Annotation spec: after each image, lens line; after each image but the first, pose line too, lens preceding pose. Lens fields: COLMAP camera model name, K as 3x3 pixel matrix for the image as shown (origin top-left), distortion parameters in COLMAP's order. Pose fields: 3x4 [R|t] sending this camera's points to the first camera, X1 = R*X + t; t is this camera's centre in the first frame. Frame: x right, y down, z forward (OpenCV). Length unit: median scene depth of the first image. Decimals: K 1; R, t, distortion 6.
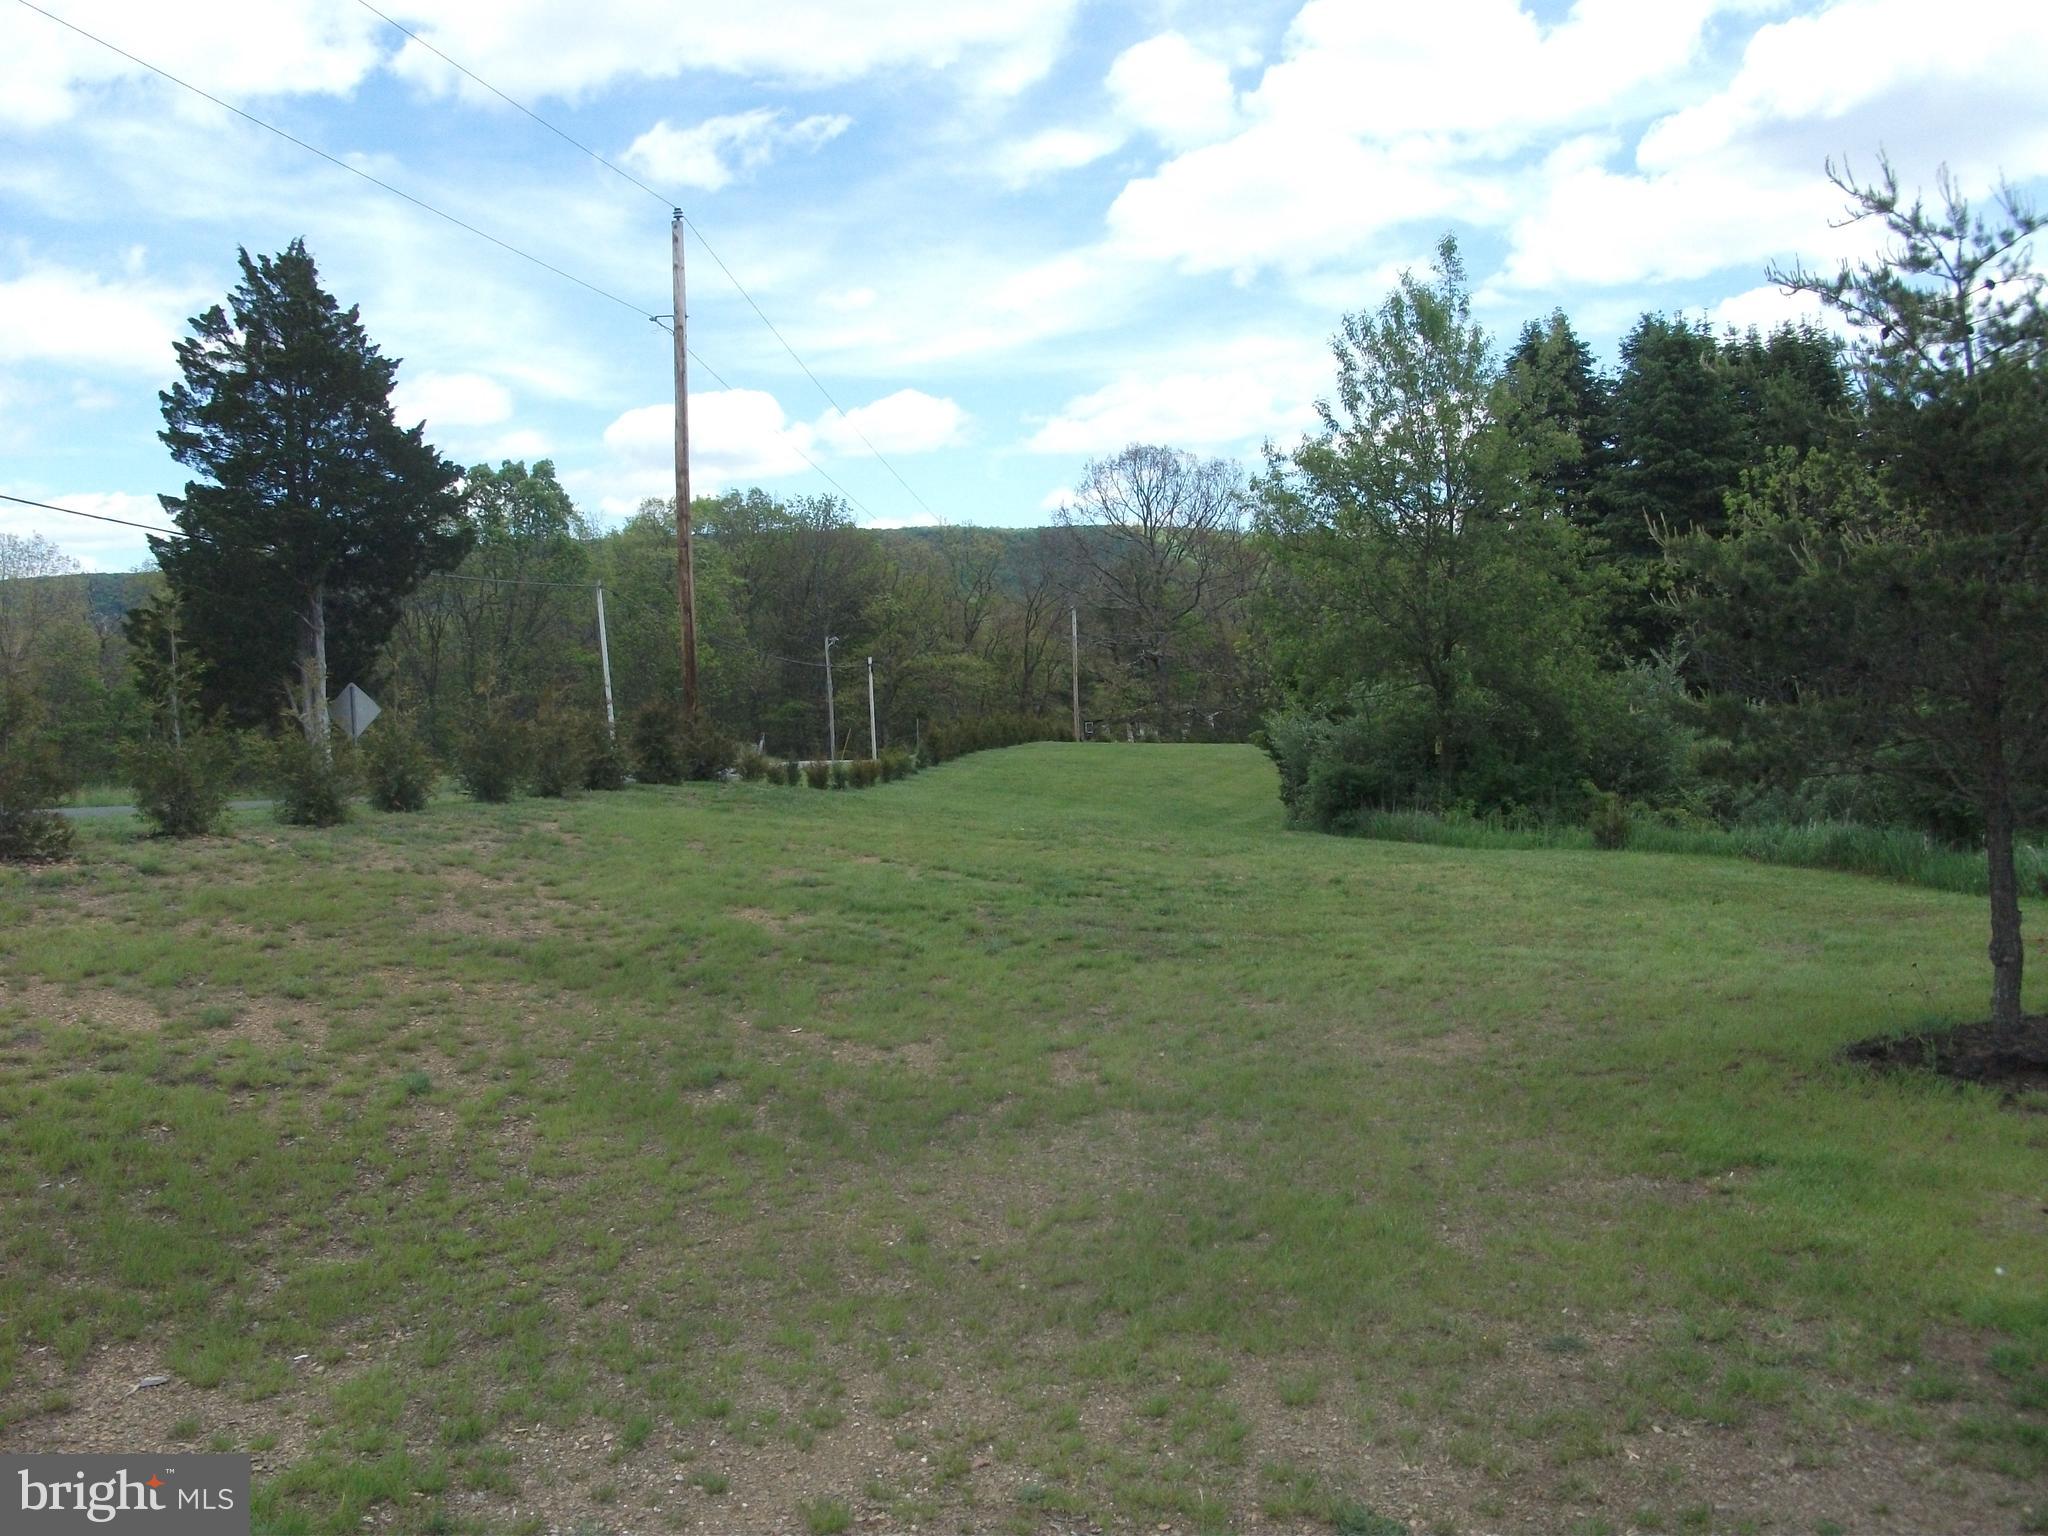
lens RADIAL K [[1976.3, 0, 984.8], [0, 1976.3, 769.0], [0, 0, 1]] dist [-0.145566, -0.001364]
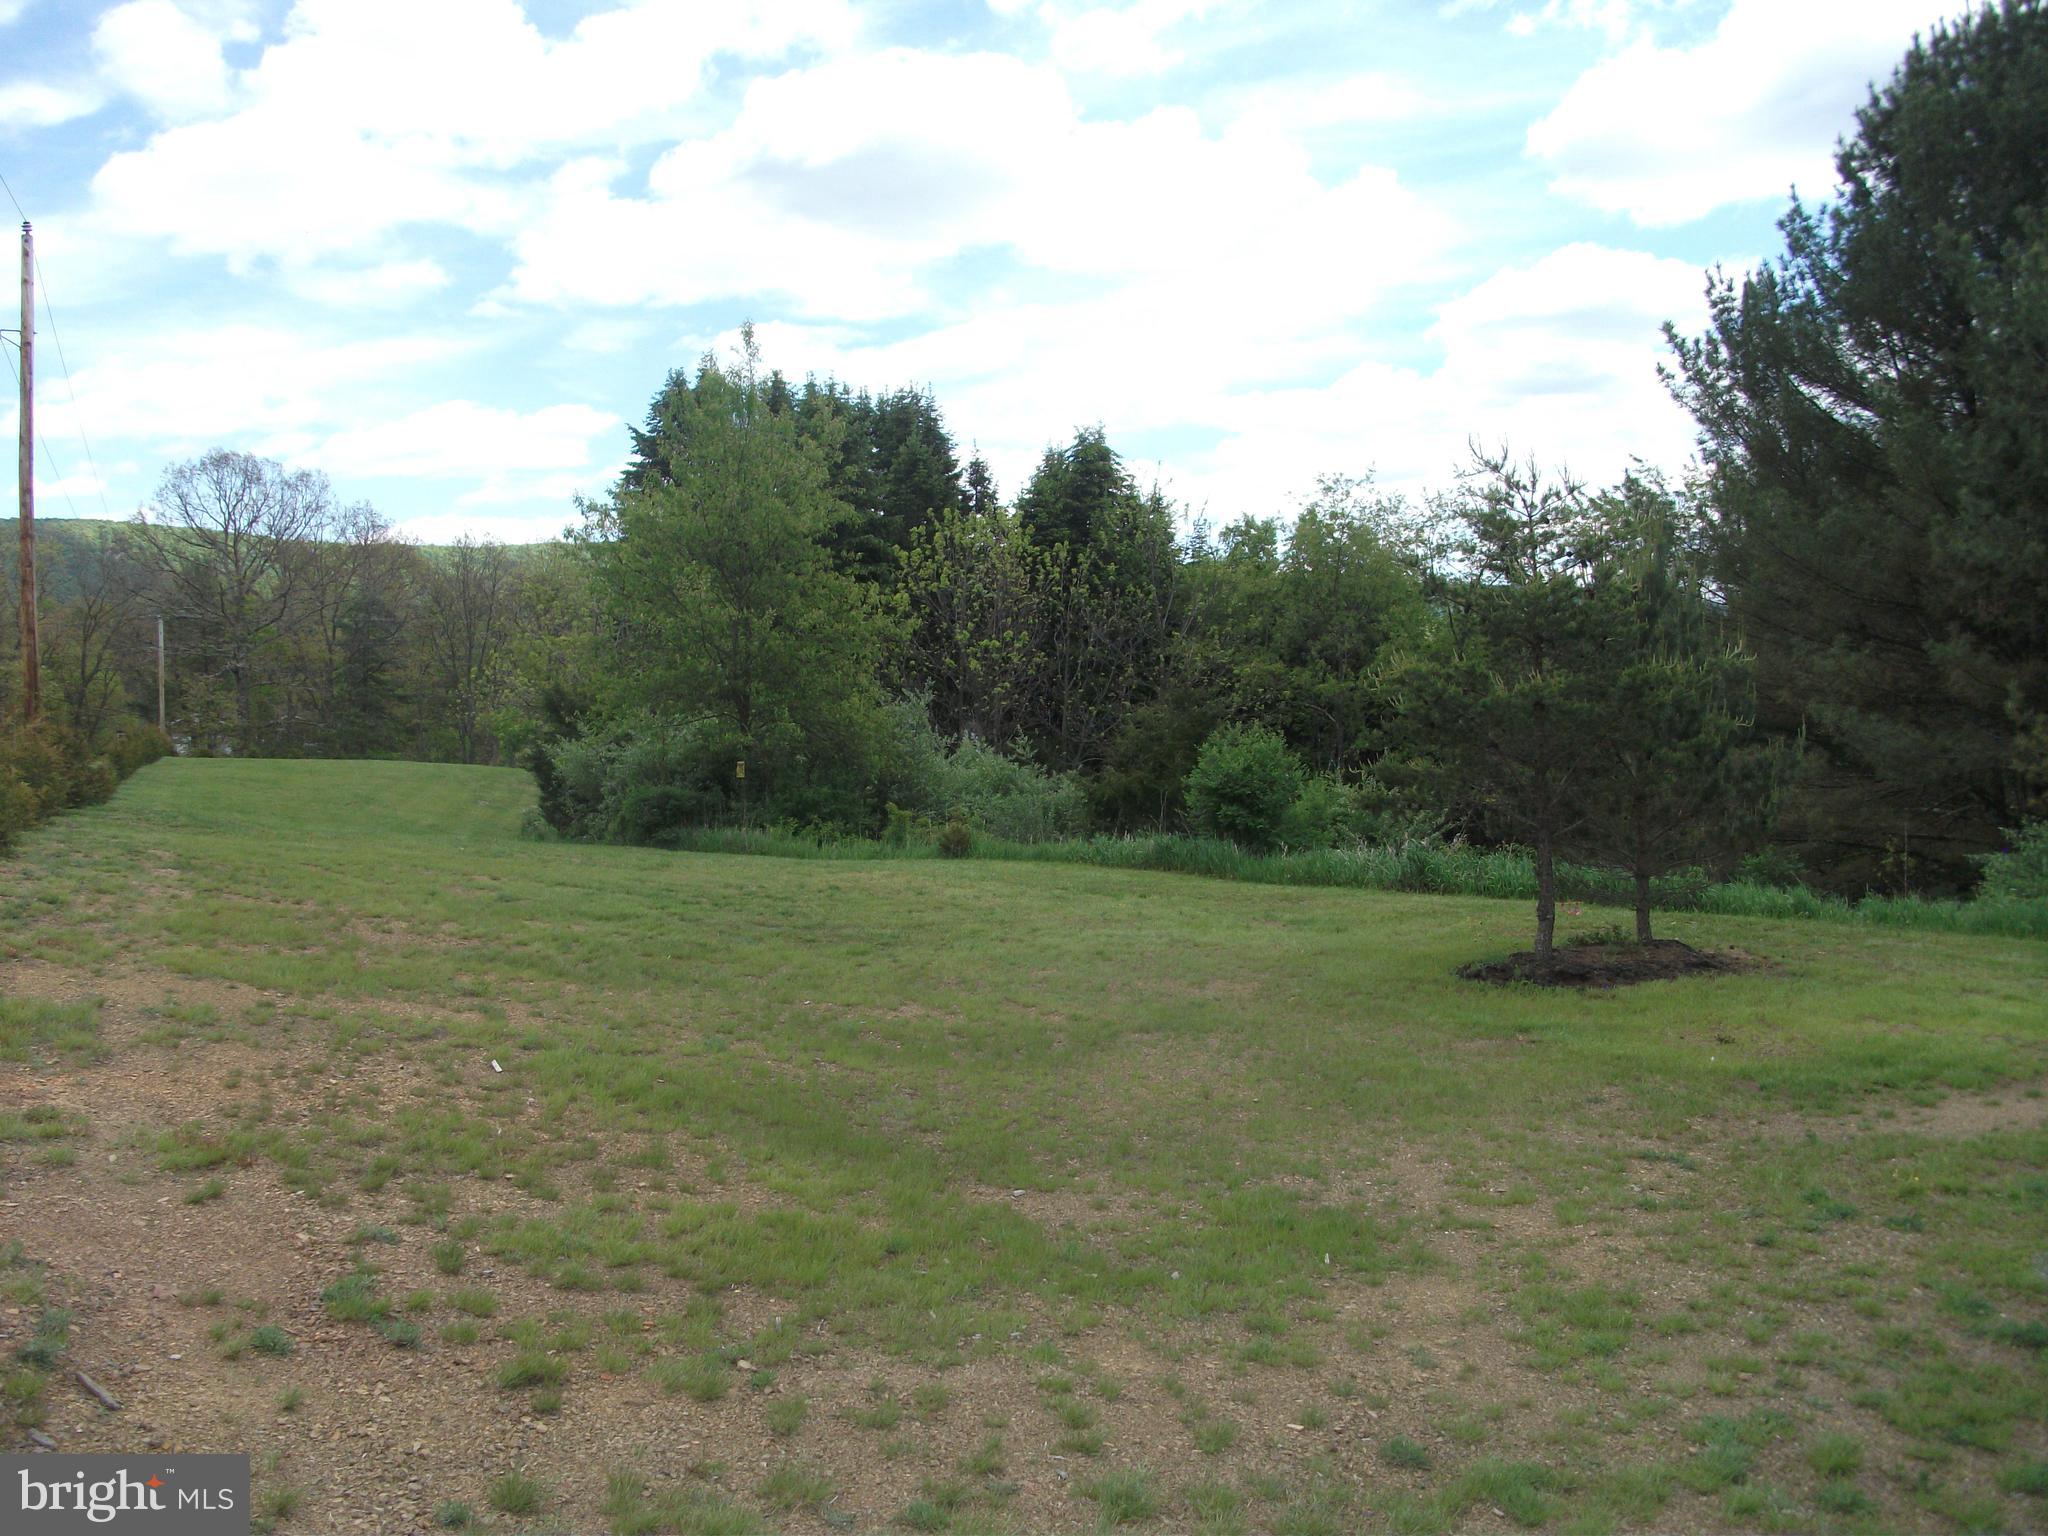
lens RADIAL K [[1973.5, 0, 1024.0], [0, 1973.5, 768.0], [0, 0, 1]] dist [-0.130812, 0.068624]
pose [[0.865970, 0.001552, 0.500093, -0.173267], [0.001639, 0.999981, -0.005941, -0.005268], [-0.500093, 0.005964, 0.865951, -0.067033]]
